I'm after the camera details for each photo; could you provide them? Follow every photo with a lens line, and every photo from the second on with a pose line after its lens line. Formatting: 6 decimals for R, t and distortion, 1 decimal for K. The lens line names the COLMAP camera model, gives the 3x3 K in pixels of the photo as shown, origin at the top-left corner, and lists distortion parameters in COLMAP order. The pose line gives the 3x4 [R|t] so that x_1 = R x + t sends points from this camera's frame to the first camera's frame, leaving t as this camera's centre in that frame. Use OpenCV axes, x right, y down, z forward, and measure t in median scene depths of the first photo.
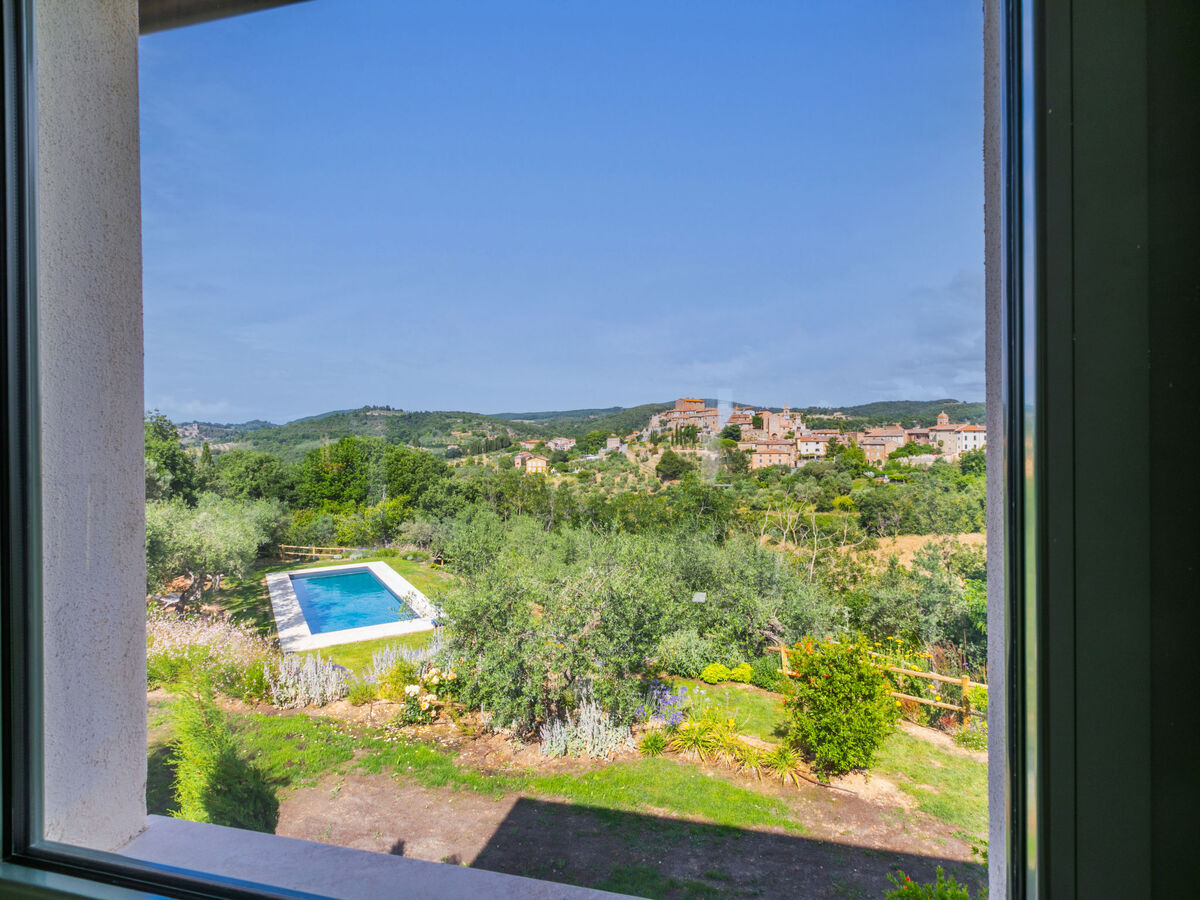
lens RADIAL K [[618.1, 0, 619.3], [0, 618.1, 442.9], [0, 0, 1]] dist [0.015291, 0.000266]
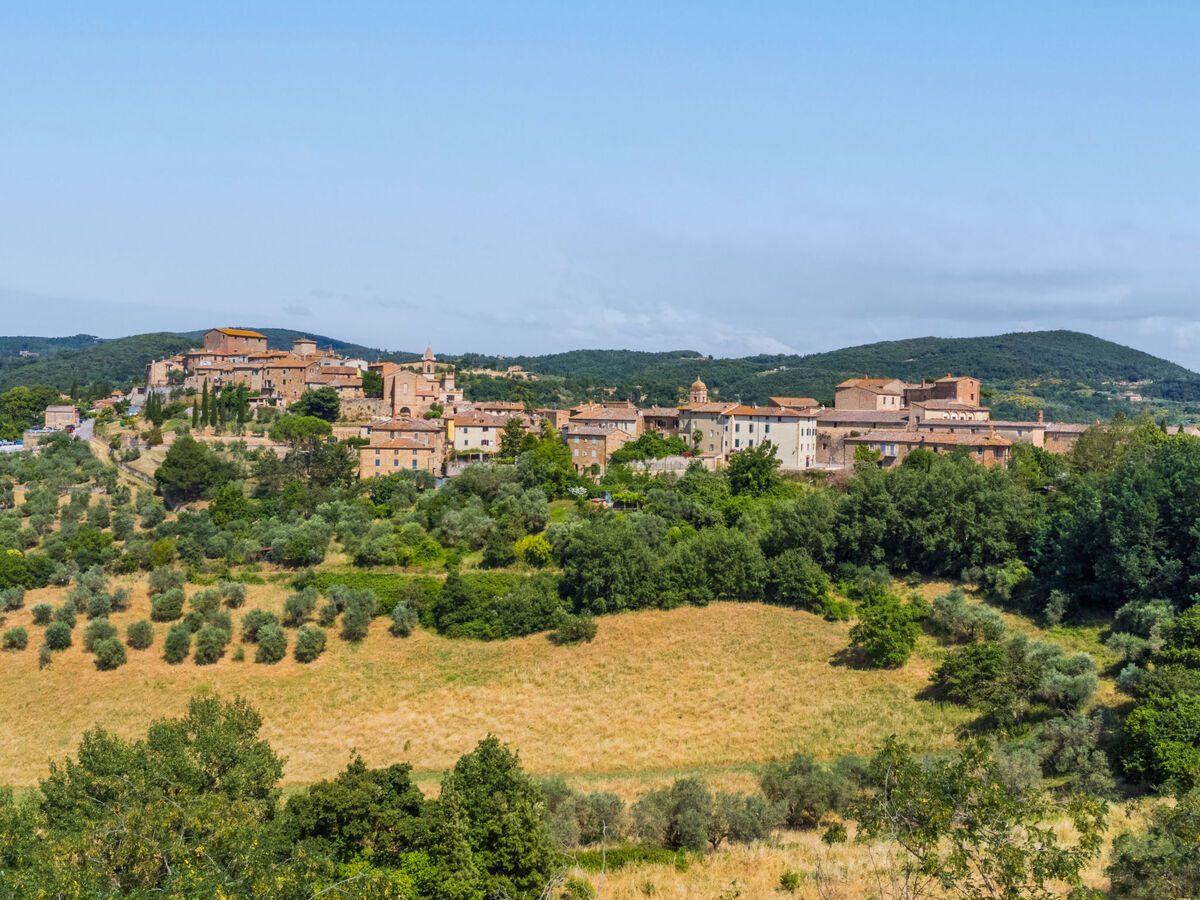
lens RADIAL K [[1154.8, 0, 596.9], [0, 1154.8, 431.2], [0, 0, 1]] dist [-0.012666, 0.107168]
pose [[0.915619, 0.017337, 0.401672, 0.013816], [-0.023055, 0.999690, 0.009405, -0.009002], [-0.401384, -0.017872, 0.915735, 0.065556]]
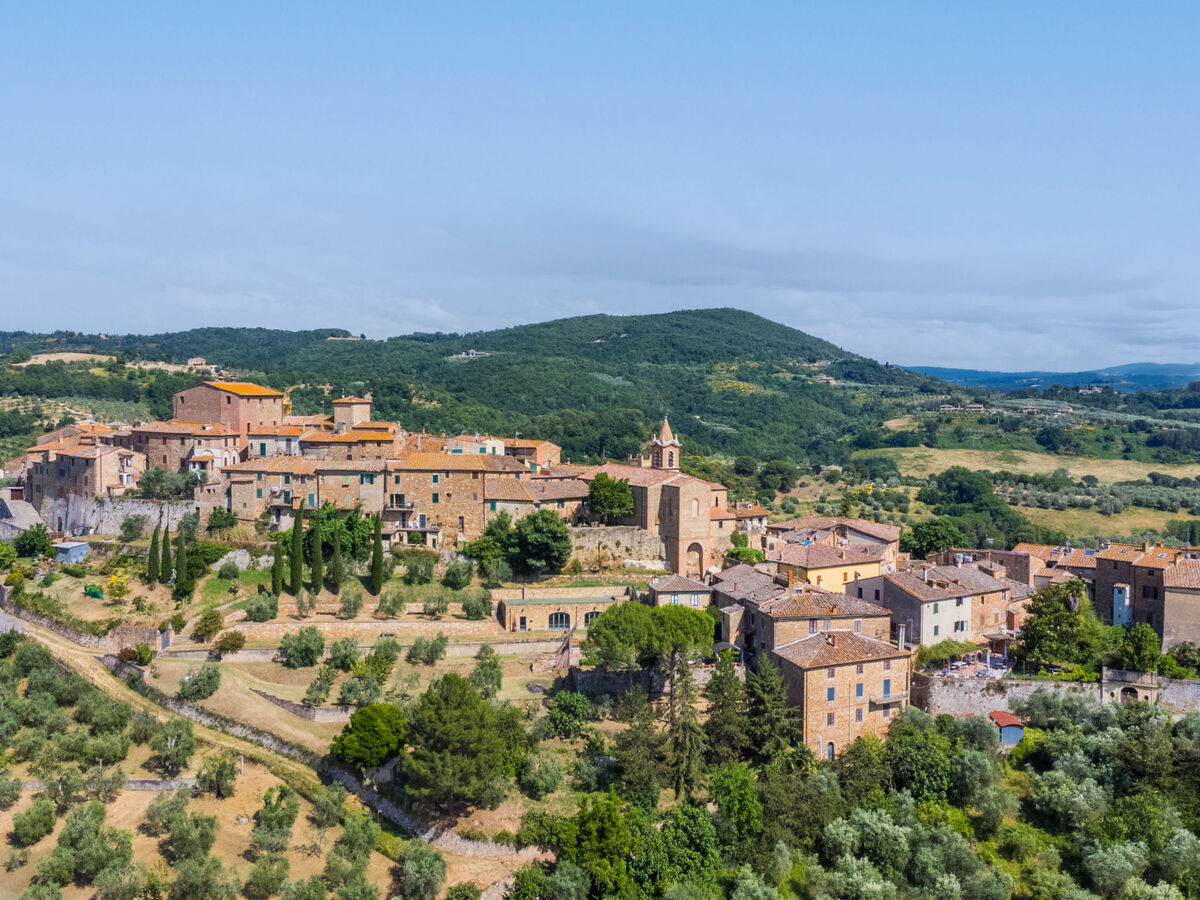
lens RADIAL K [[1235.8, 0, 562.5], [0, 1235.8, 450.6], [0, 0, 1]] dist [-0.002171, 0.002341]
pose [[0.749109, -0.022964, 0.662048, -0.170498], [-0.004940, 0.999178, 0.040247, -0.084052], [-0.662428, -0.033420, 0.748380, 0.661923]]
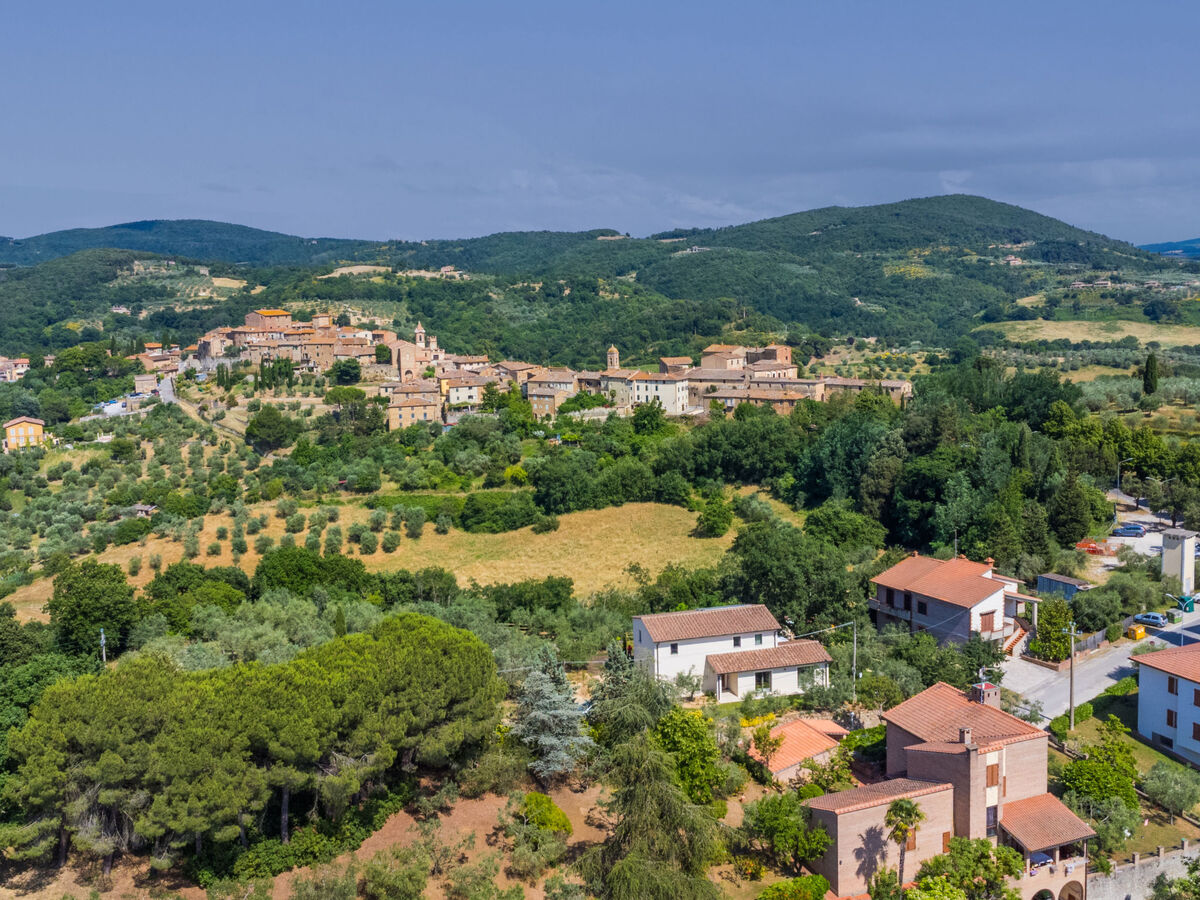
lens RADIAL K [[1154.8, 0, 596.9], [0, 1154.8, 431.2], [0, 0, 1]] dist [-0.012666, 0.107168]
pose [[0.886229, -0.080159, 0.456260, -0.188138], [0.025276, 0.991815, 0.125153, -0.115441], [-0.462558, -0.099381, 0.881002, -0.323203]]
